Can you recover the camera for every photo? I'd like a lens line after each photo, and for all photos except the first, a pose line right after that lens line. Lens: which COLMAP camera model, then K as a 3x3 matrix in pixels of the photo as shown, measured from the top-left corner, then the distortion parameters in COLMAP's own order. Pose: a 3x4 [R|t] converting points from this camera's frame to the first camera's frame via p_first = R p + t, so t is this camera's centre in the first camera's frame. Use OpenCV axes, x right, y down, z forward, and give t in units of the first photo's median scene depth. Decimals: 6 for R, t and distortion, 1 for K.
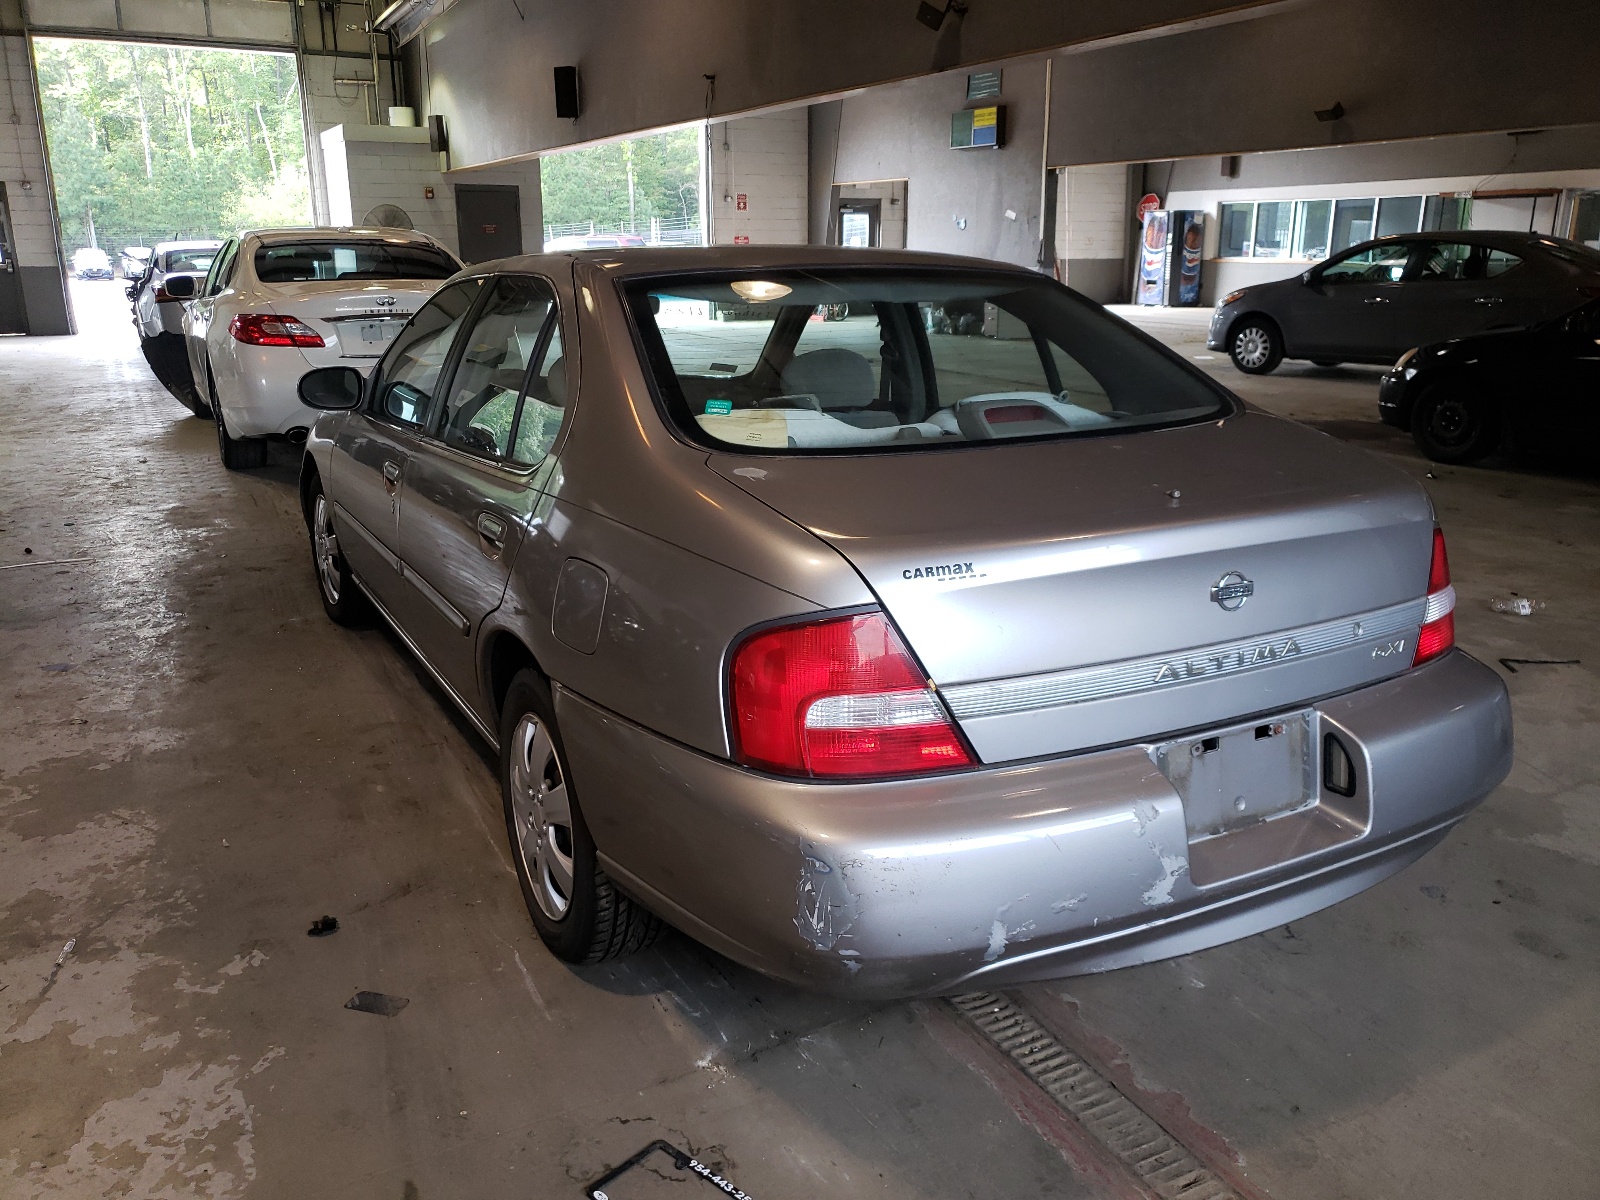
lens RADIAL K [[1299.4, 0, 792.5], [0, 1299.4, 605.1], [0, 0, 1]] dist [0.038879, -0.010512]
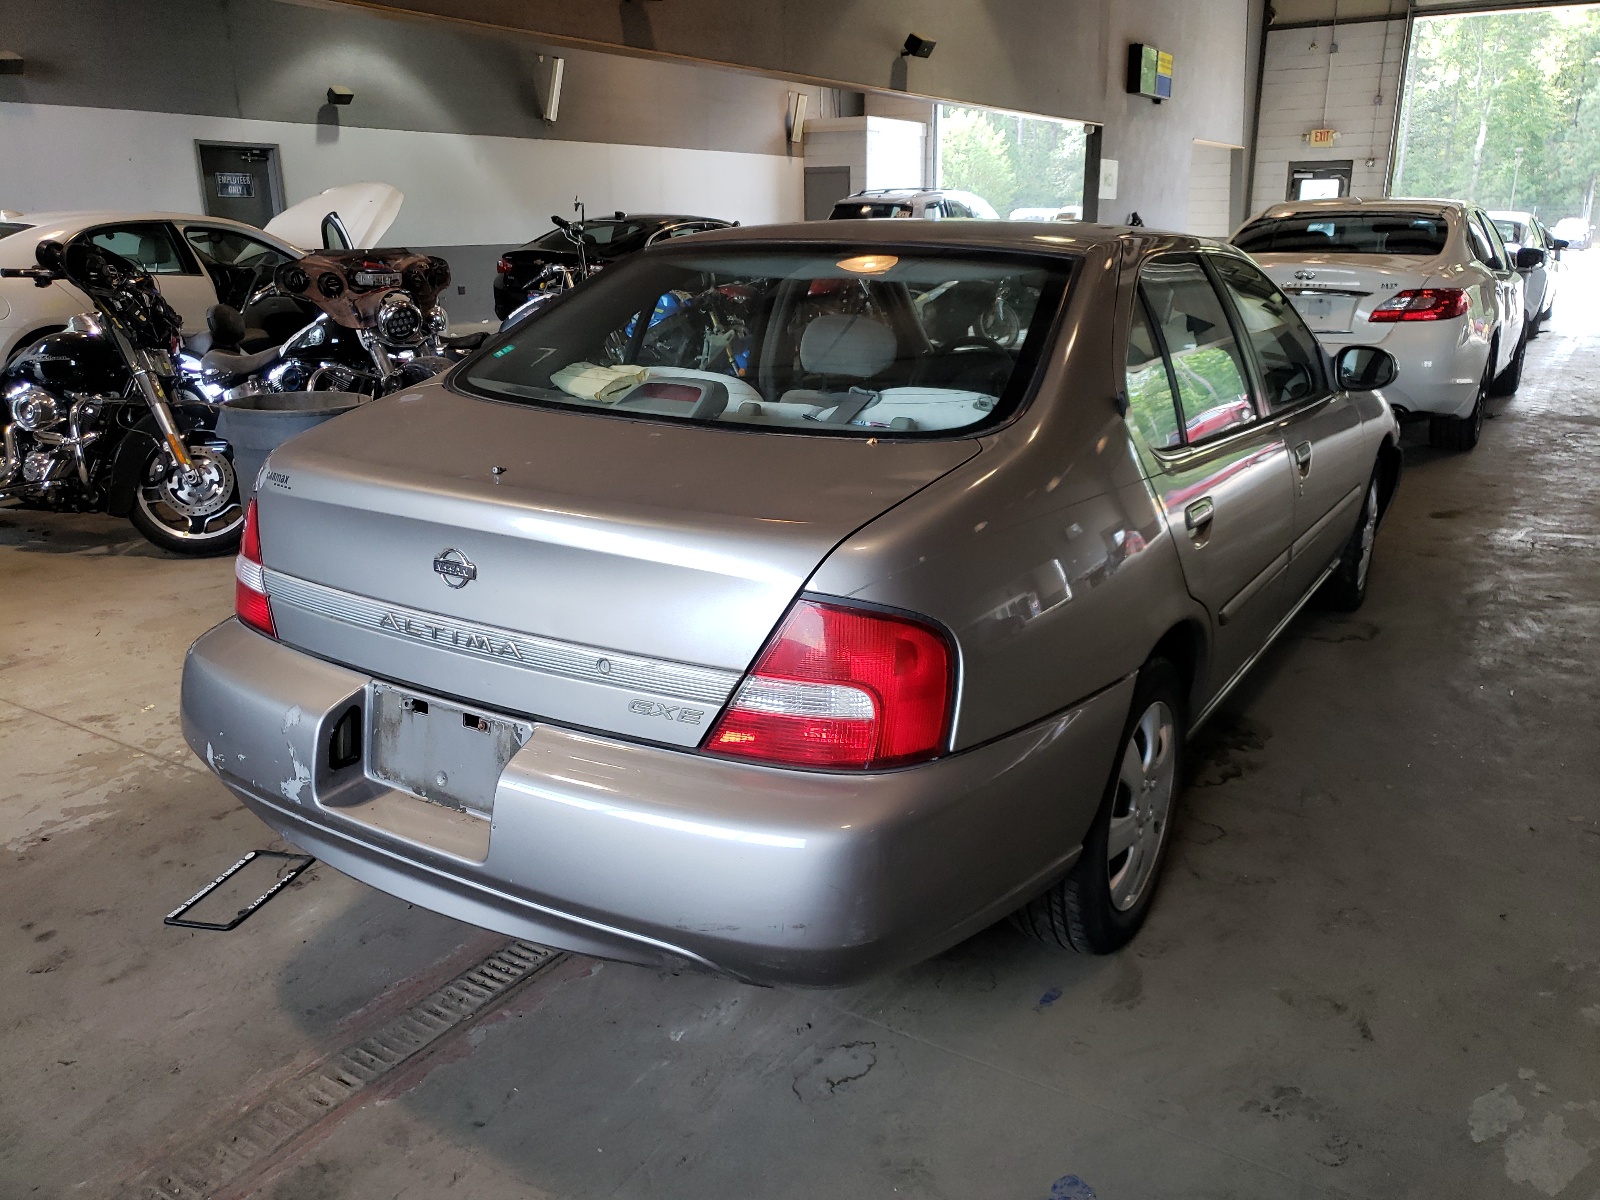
lens RADIAL K [[1299.4, 0, 790.8], [0, 1299.4, 595.7], [0, 0, 1]] dist [0.038879, -0.010512]
pose [[0.477190, 0.246419, -0.843545, 0.634524], [-0.234662, 0.960758, 0.147912, -0.096577], [0.846890, 0.127366, 0.516289, 0.340475]]
